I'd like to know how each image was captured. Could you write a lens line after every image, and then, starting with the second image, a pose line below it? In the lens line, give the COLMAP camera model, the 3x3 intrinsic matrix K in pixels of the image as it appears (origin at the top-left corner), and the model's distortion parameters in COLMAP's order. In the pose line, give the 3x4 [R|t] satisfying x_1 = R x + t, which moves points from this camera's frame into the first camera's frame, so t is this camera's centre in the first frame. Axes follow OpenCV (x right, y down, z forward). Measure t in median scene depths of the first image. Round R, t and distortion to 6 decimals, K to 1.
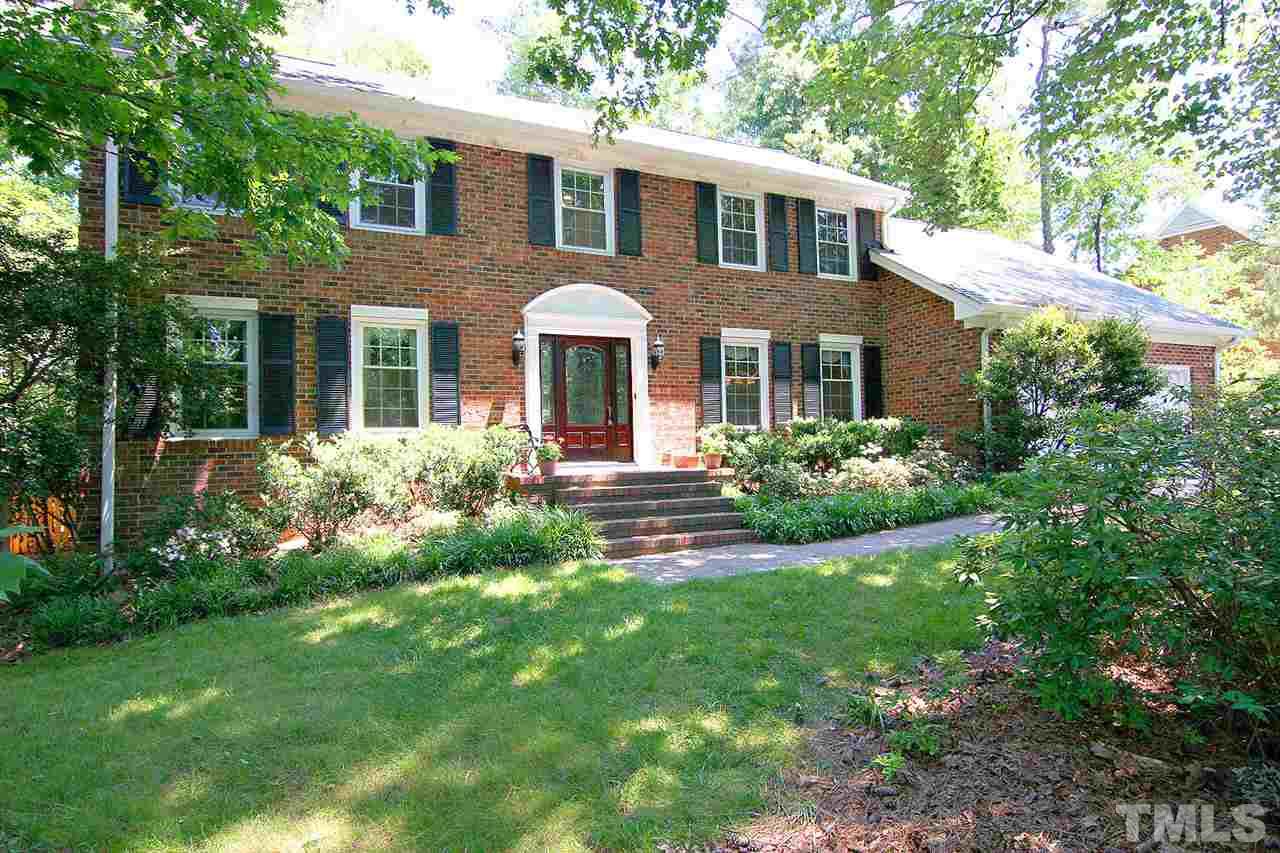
lens RADIAL K [[646.7, 0, 638.5], [0, 646.7, 425.7], [0, 0, 1]] dist [-0.019119, -0.001217]
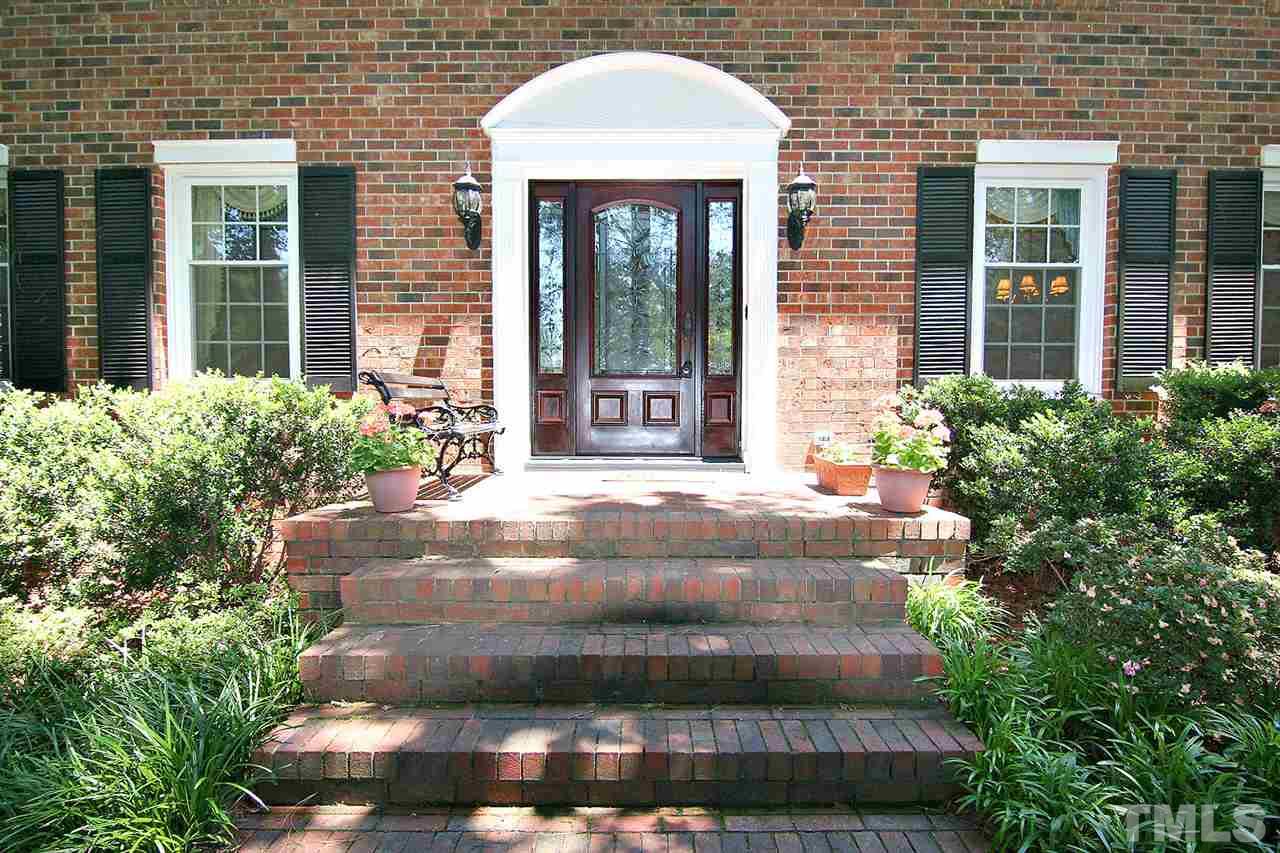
lens RADIAL K [[646.7, 0, 642.9], [0, 646.7, 432.8], [0, 0, 1]] dist [-0.019119, -0.001217]
pose [[0.919323, 0.041223, -0.391339, 0.105207], [-0.006990, 0.996051, 0.088502, -0.001697], [0.393442, -0.078627, 0.915981, 0.559979]]
